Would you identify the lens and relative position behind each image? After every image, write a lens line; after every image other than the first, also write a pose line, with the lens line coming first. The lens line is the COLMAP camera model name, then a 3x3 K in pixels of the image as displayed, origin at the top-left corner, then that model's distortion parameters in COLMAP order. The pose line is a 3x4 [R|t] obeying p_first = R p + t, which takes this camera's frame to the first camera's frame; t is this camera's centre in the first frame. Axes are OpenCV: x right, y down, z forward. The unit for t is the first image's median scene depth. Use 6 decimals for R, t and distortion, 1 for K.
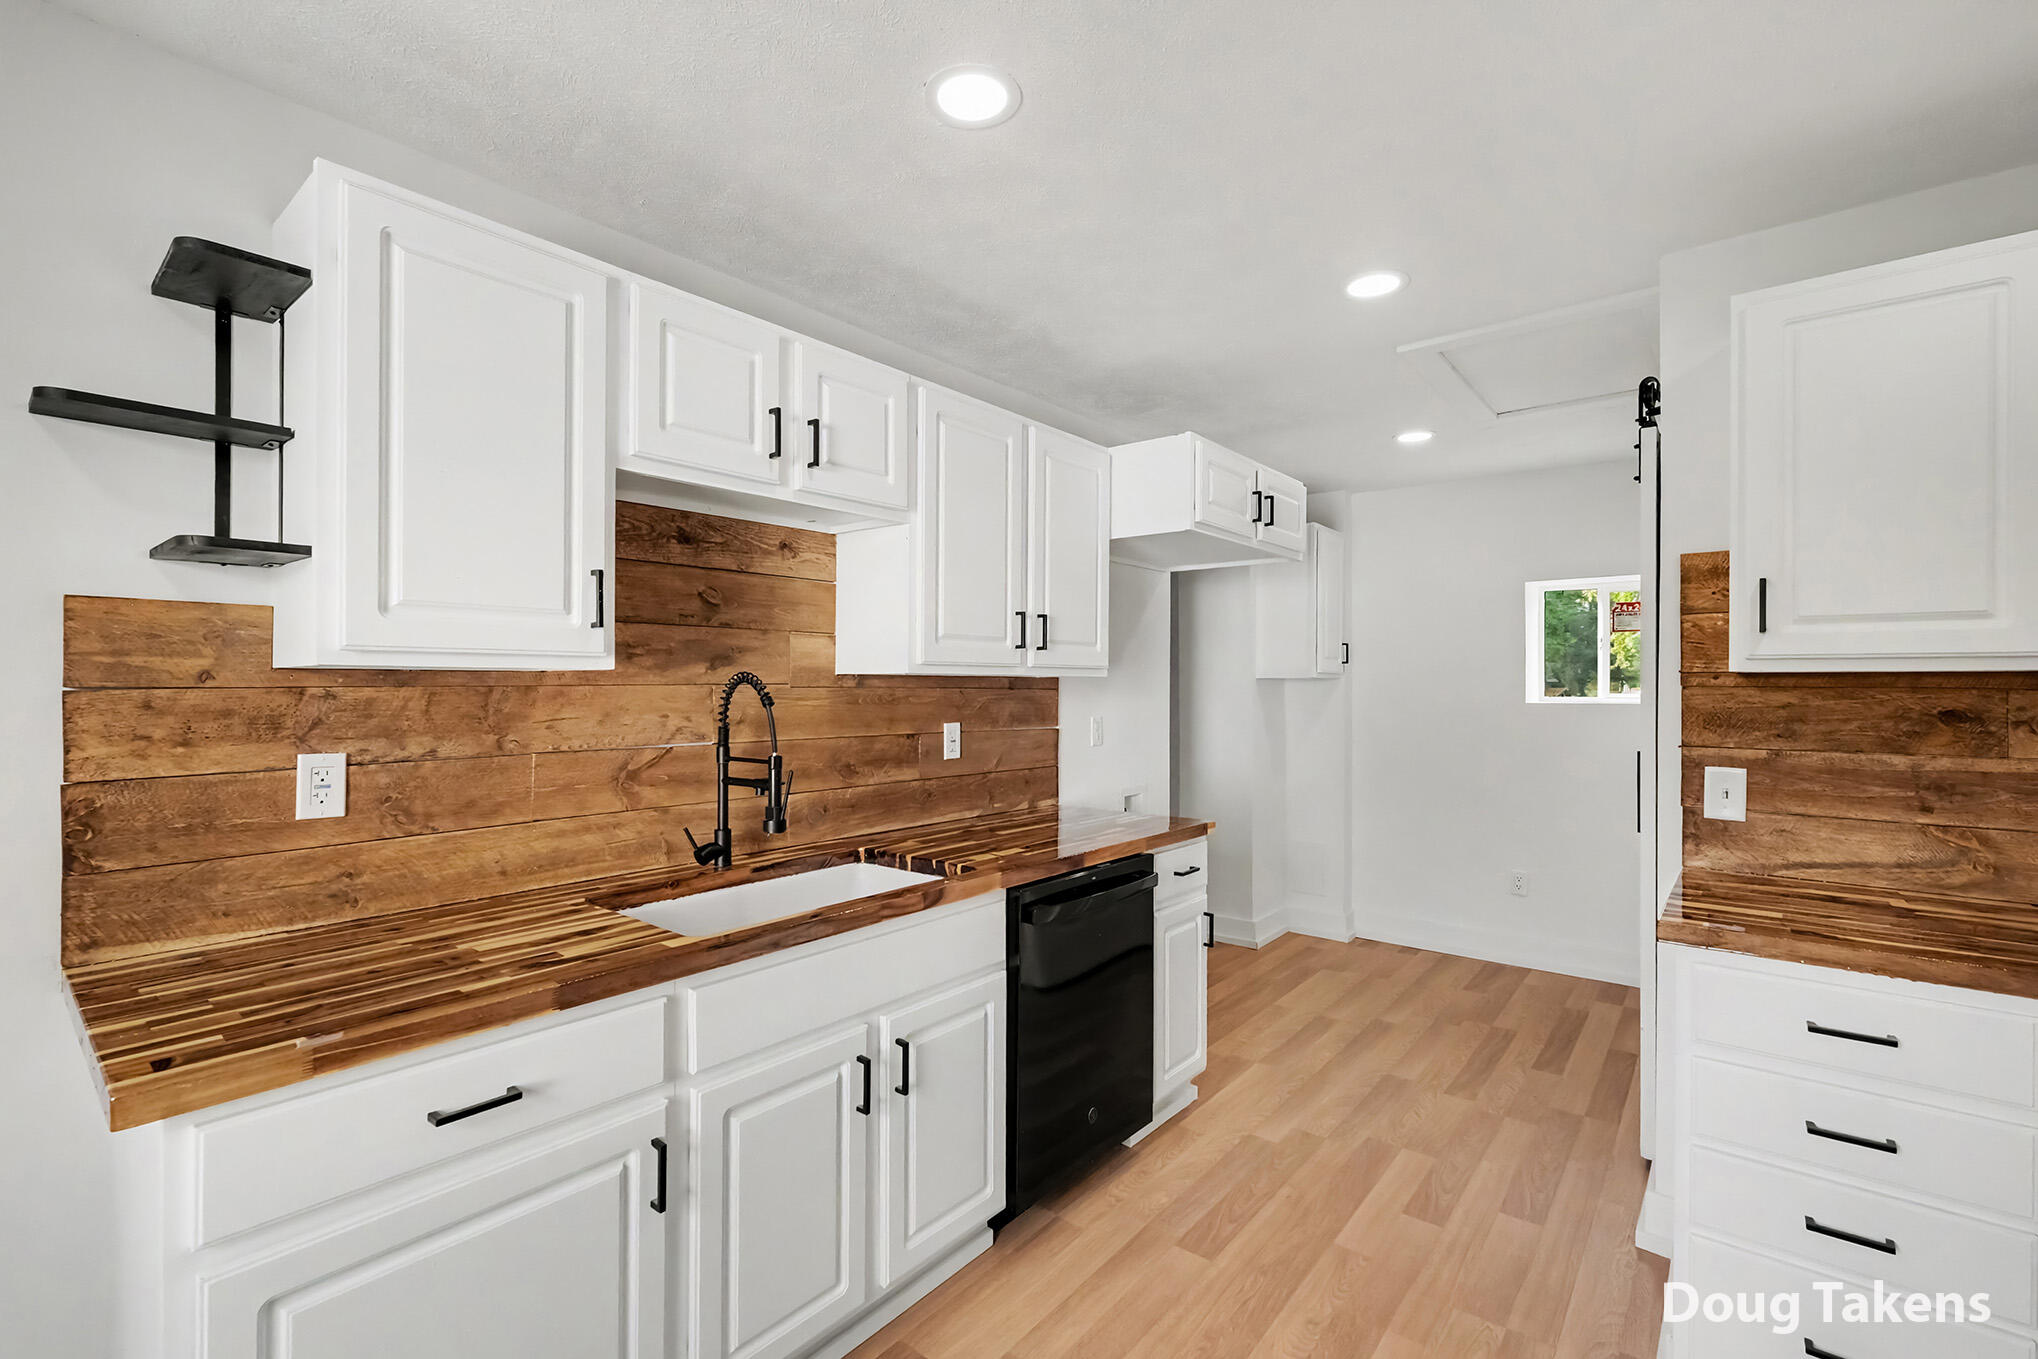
lens RADIAL K [[895.3, 0, 1008.7], [0, 895.3, 681.0], [0, 0, 1]] dist [-0.002824, 0.000833]
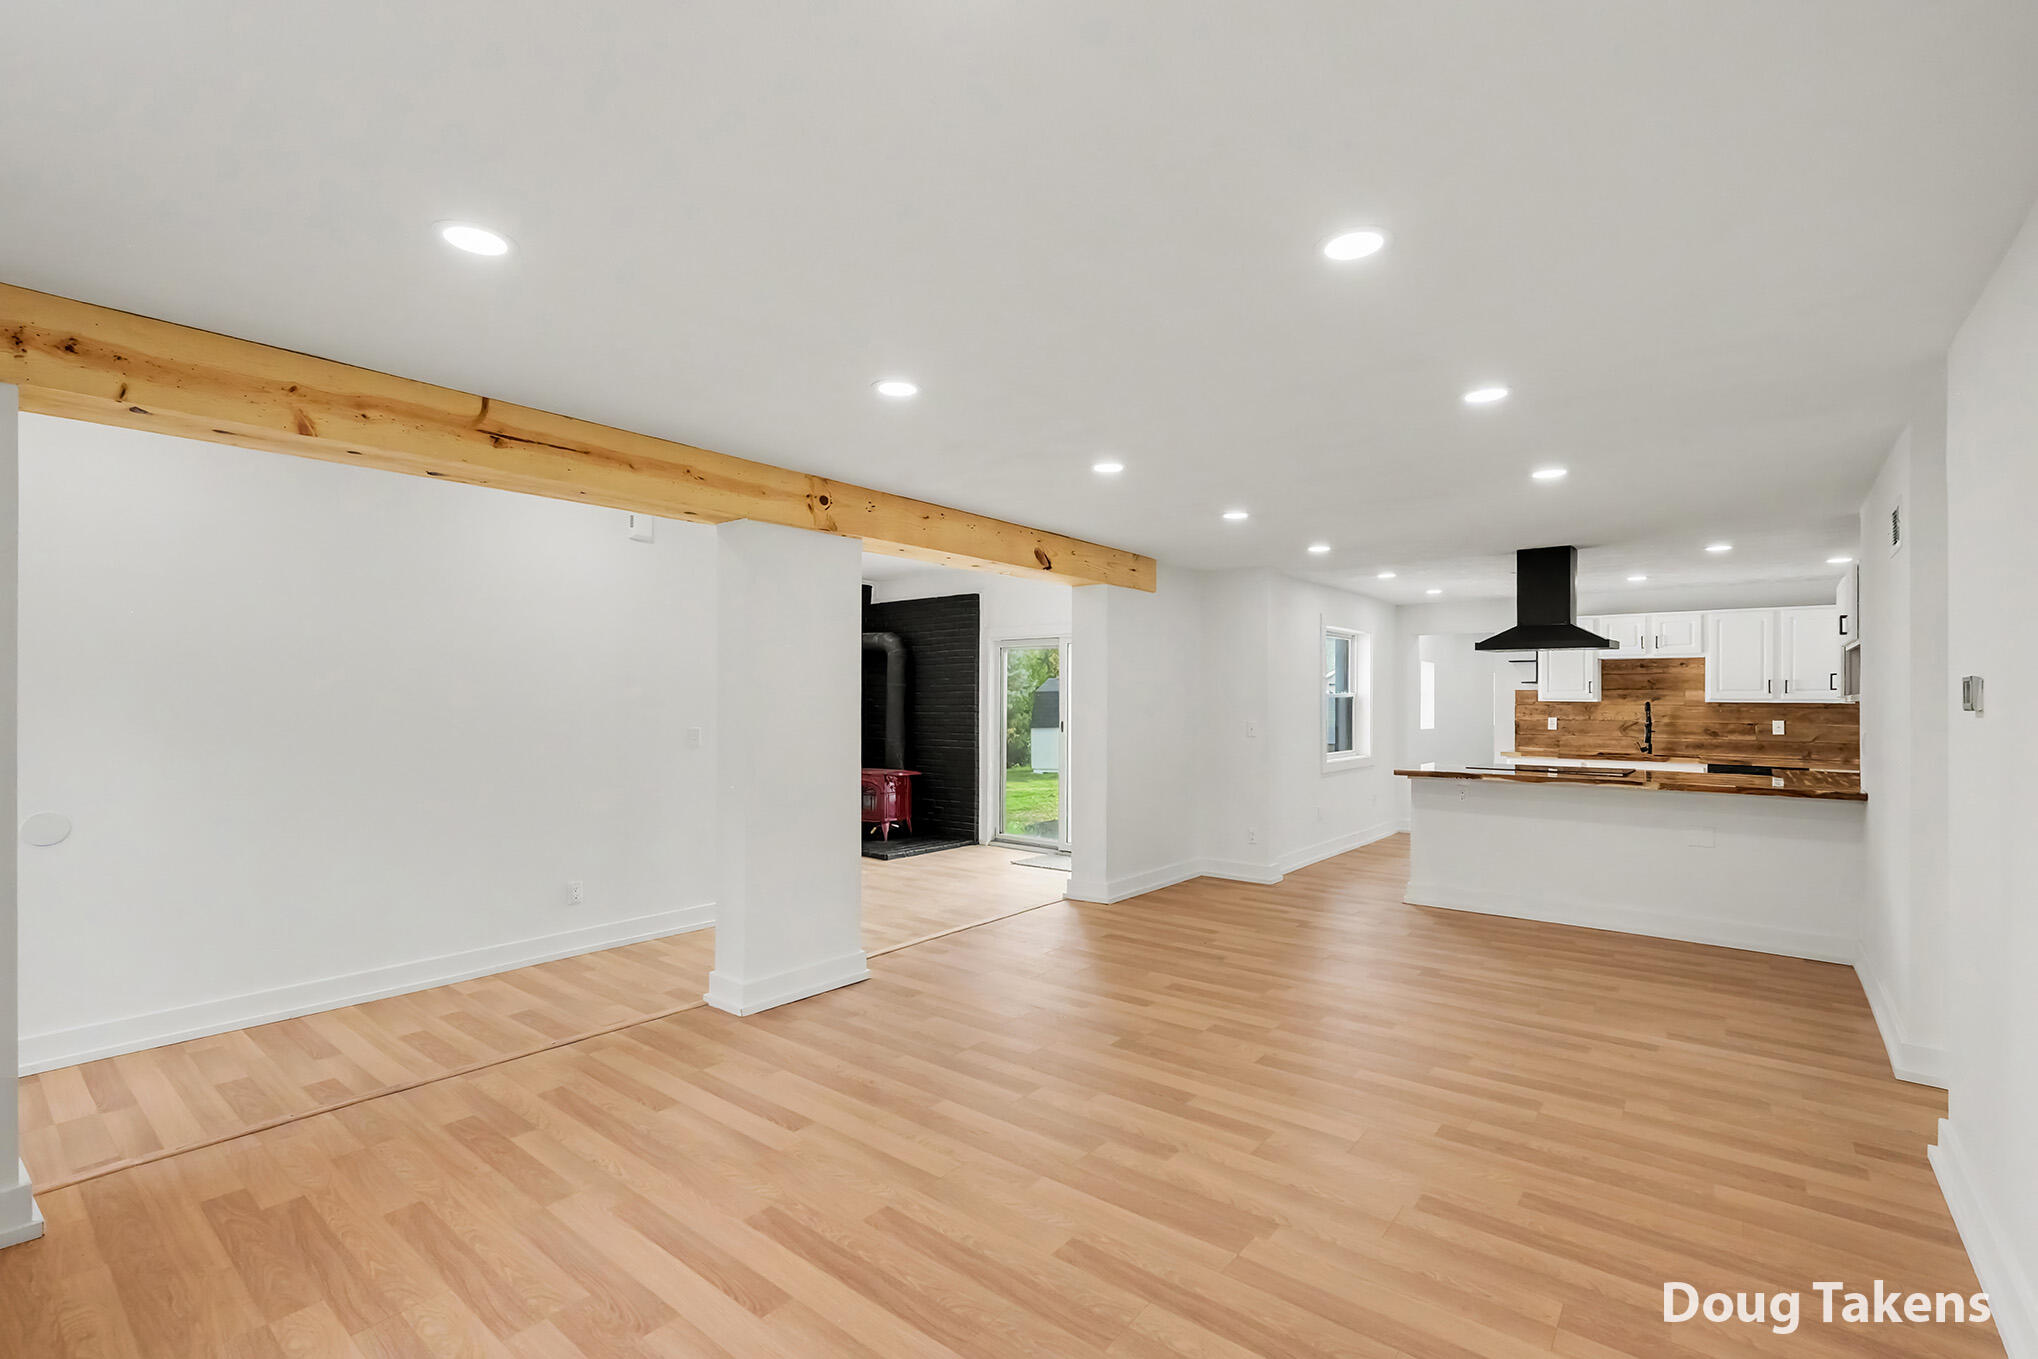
lens RADIAL K [[895.3, 0, 1018.7], [0, 895.3, 687.8], [0, 0, 1]] dist [-0.002824, 0.000833]
pose [[0.013399, -0.016147, -0.999780, 3.521264], [-0.004333, 0.999859, -0.016206, 0.003495], [0.999901, 0.004549, 0.013328, -1.752817]]
